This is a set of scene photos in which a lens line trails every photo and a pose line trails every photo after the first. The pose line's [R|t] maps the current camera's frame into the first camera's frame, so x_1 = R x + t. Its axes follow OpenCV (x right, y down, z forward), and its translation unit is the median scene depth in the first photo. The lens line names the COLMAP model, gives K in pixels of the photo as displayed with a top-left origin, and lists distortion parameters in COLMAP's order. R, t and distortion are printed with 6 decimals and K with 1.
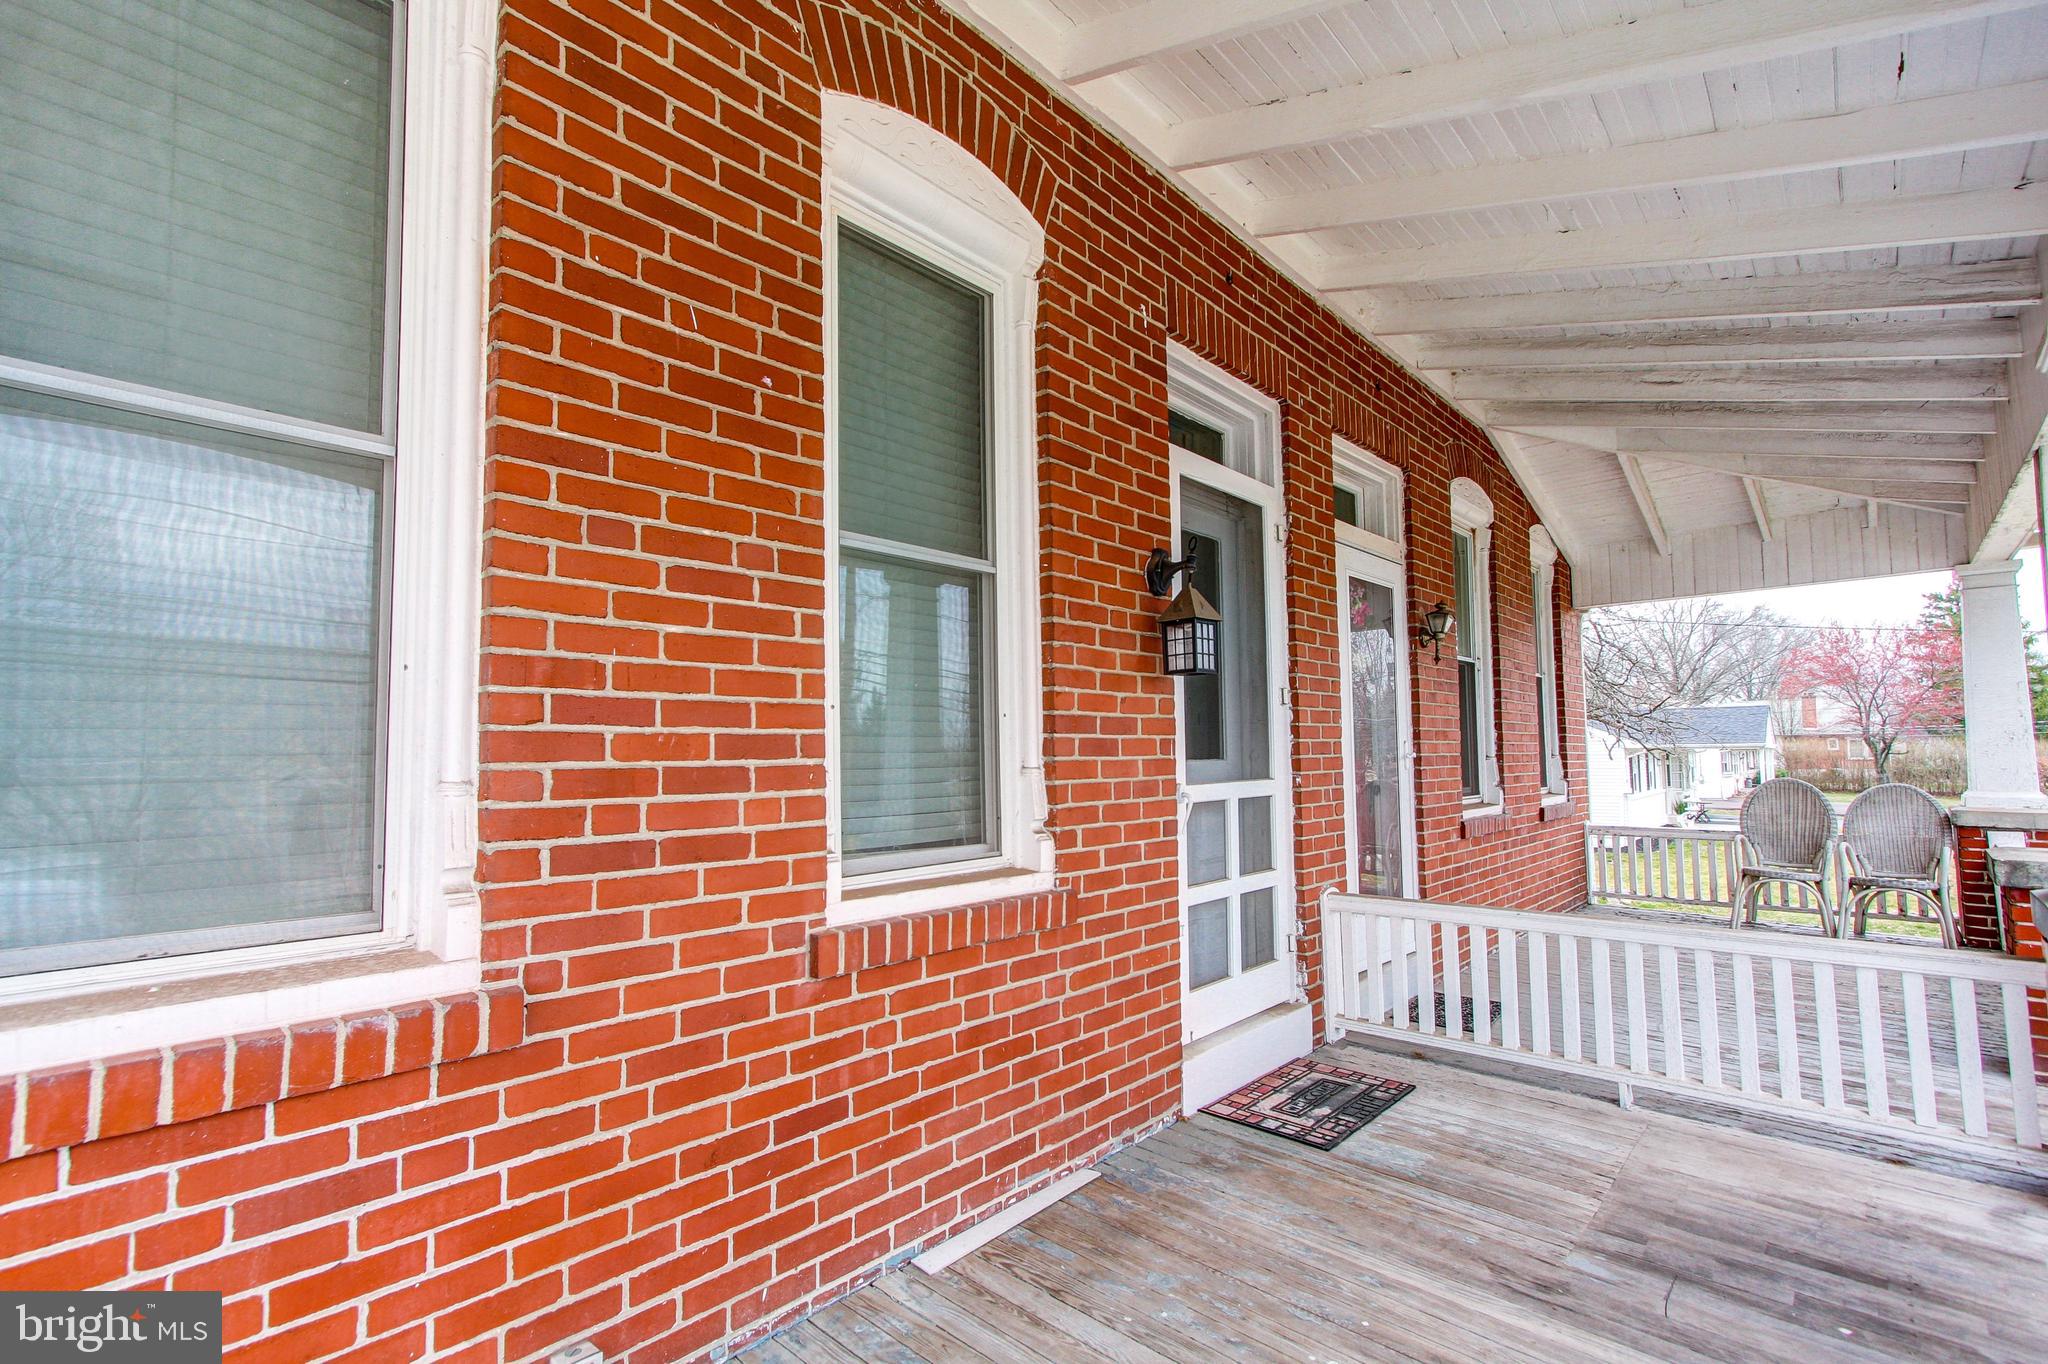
lens RADIAL K [[926.0, 0, 1010.6], [0, 926.0, 678.1], [0, 0, 1]] dist [0.007972, 0.000134]
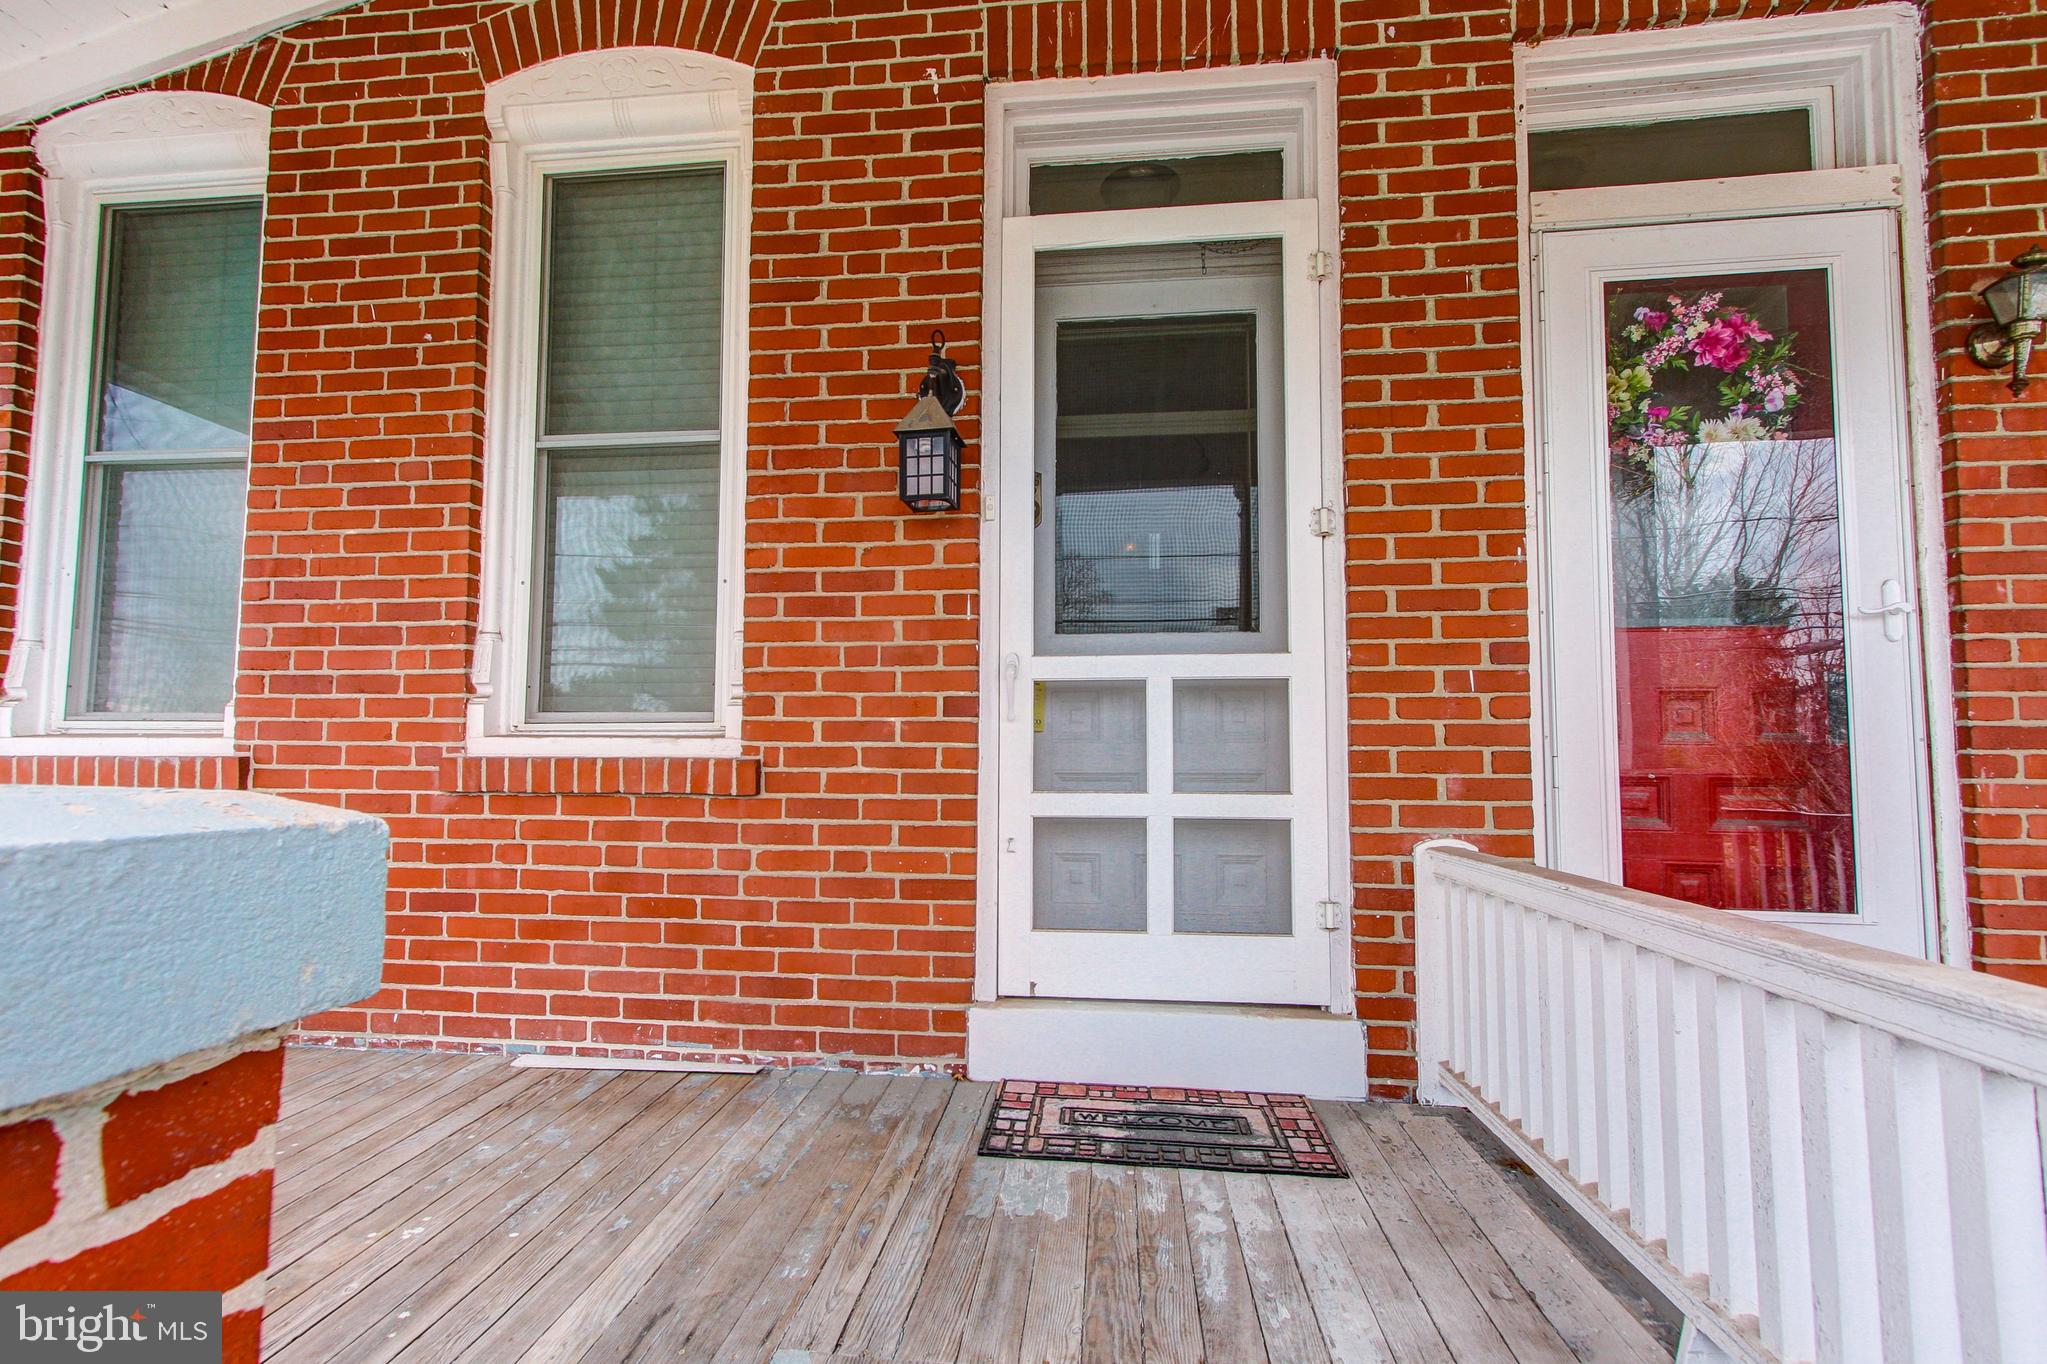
lens RADIAL K [[925.6, 0, 1009.6], [0, 925.6, 697.7], [0, 0, 1]] dist [0.007972, 0.000134]
pose [[0.593820, -0.054360, -0.802760, 1.087578], [0.054798, 0.998131, -0.027054, 0.234327], [0.802730, -0.027925, 0.595689, 0.747384]]
